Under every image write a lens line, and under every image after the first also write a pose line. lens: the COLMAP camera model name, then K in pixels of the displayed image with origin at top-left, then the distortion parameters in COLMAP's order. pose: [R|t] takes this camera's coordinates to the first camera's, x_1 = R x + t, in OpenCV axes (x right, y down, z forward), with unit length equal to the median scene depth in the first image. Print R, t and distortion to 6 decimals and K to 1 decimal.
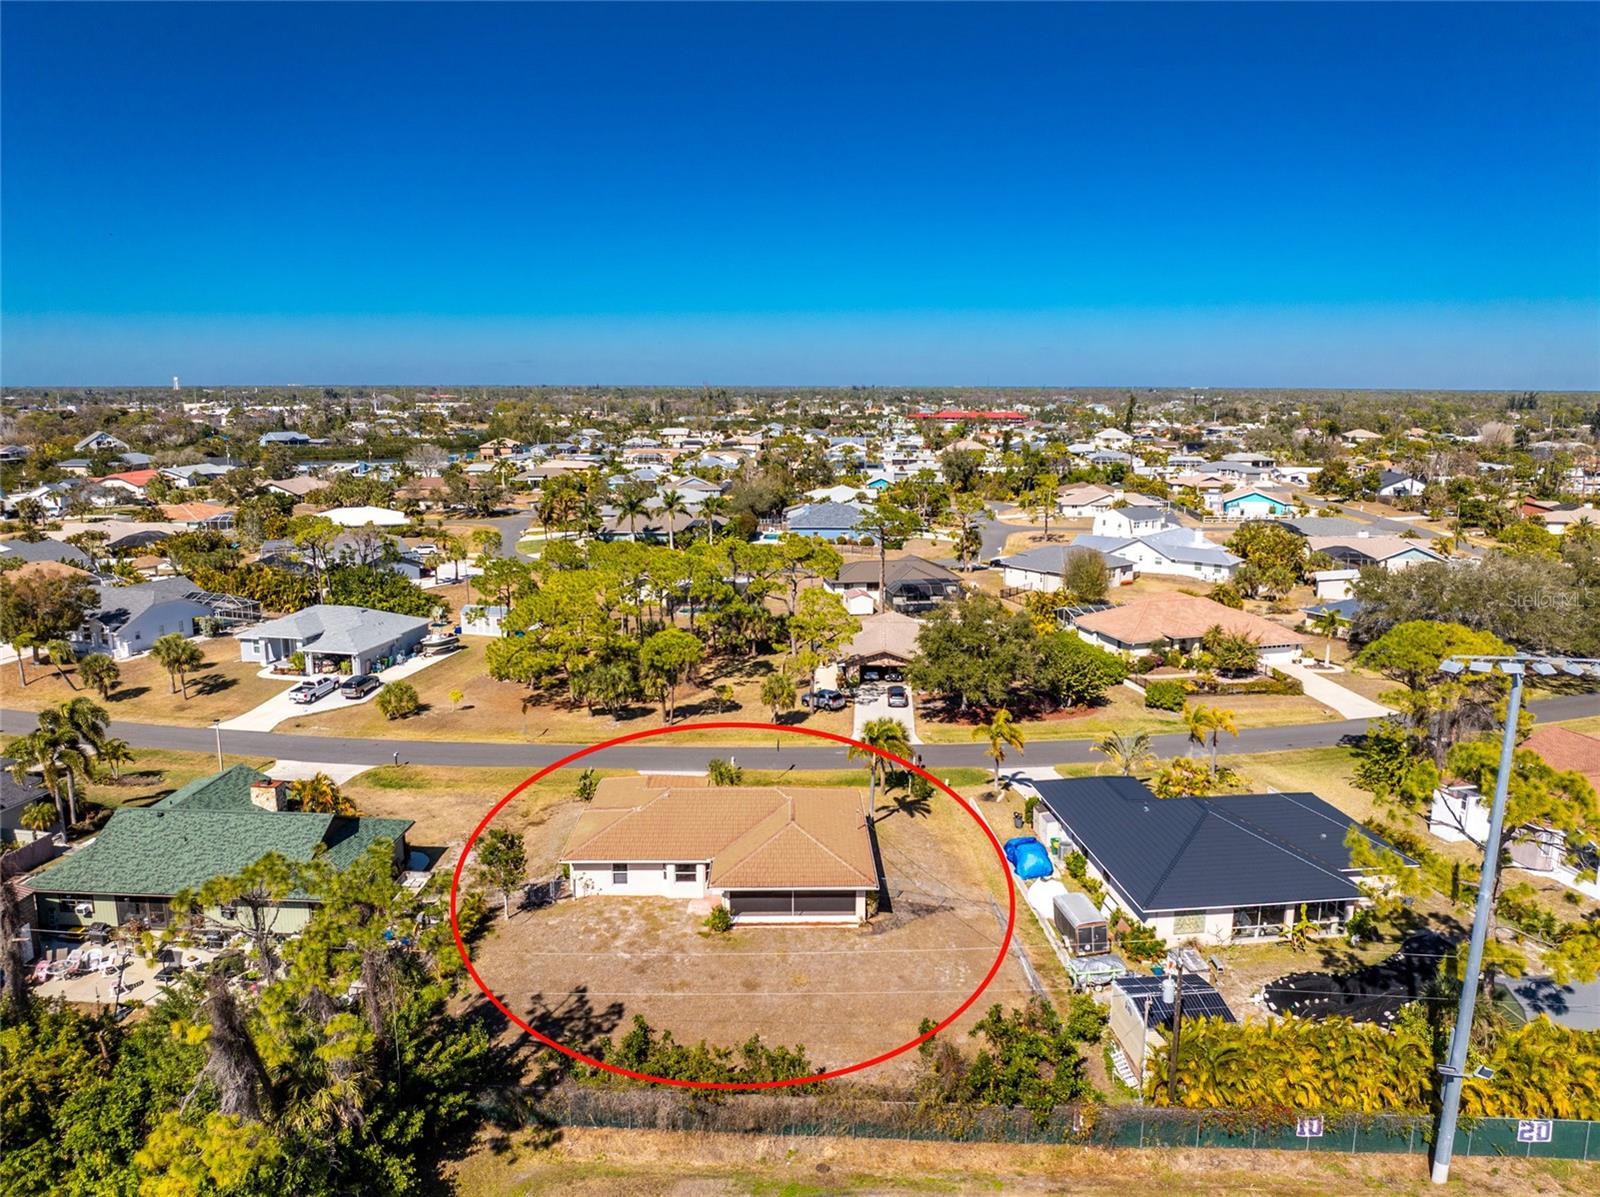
lens RADIAL K [[1127.7, 0, 800.0], [0, 1127.7, 598.5], [0, 0, 1]] dist [-0.053557, 0.022023]
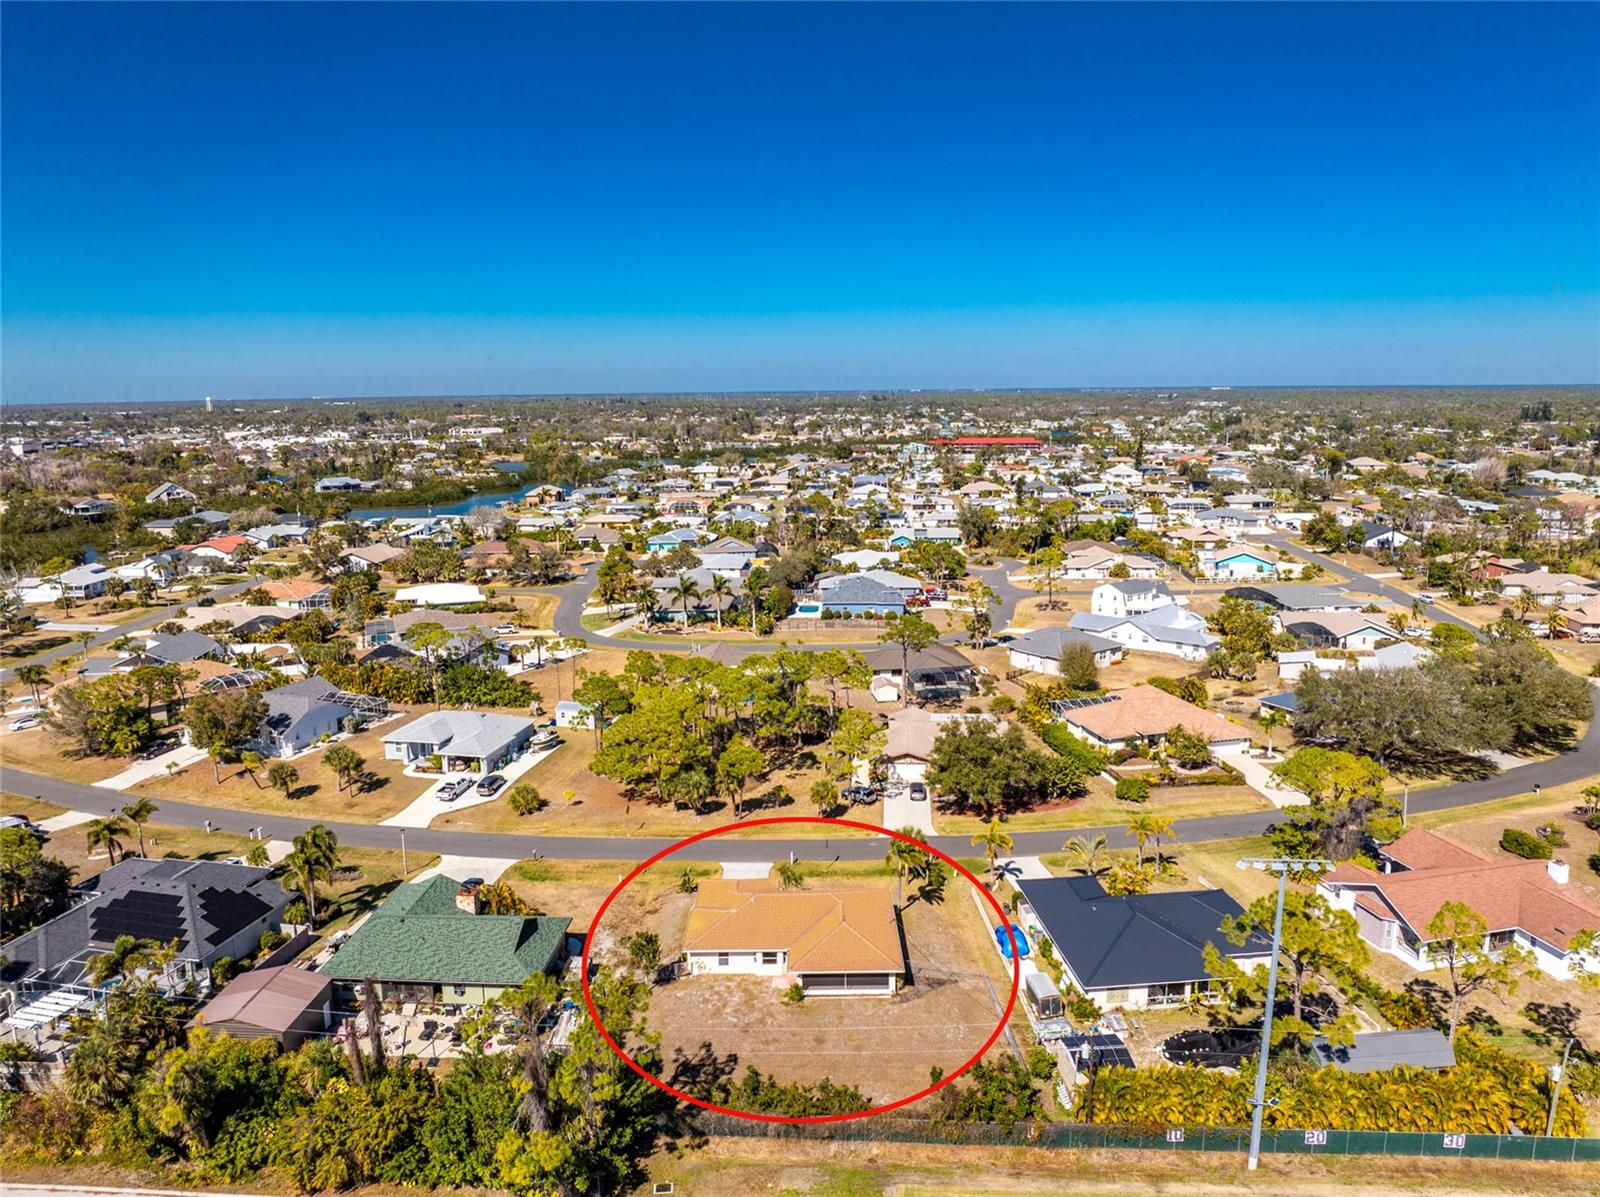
lens RADIAL K [[1118.8, 0, 800.0], [0, 1118.8, 598.5], [0, 0, 1]] dist [-0.039548, -0.003789]
pose [[0.999711, -0.012037, -0.020807, -0.015760], [0.011894, 0.999905, -0.007012, -0.114910], [0.020890, 0.006762, 0.999759, -0.239171]]
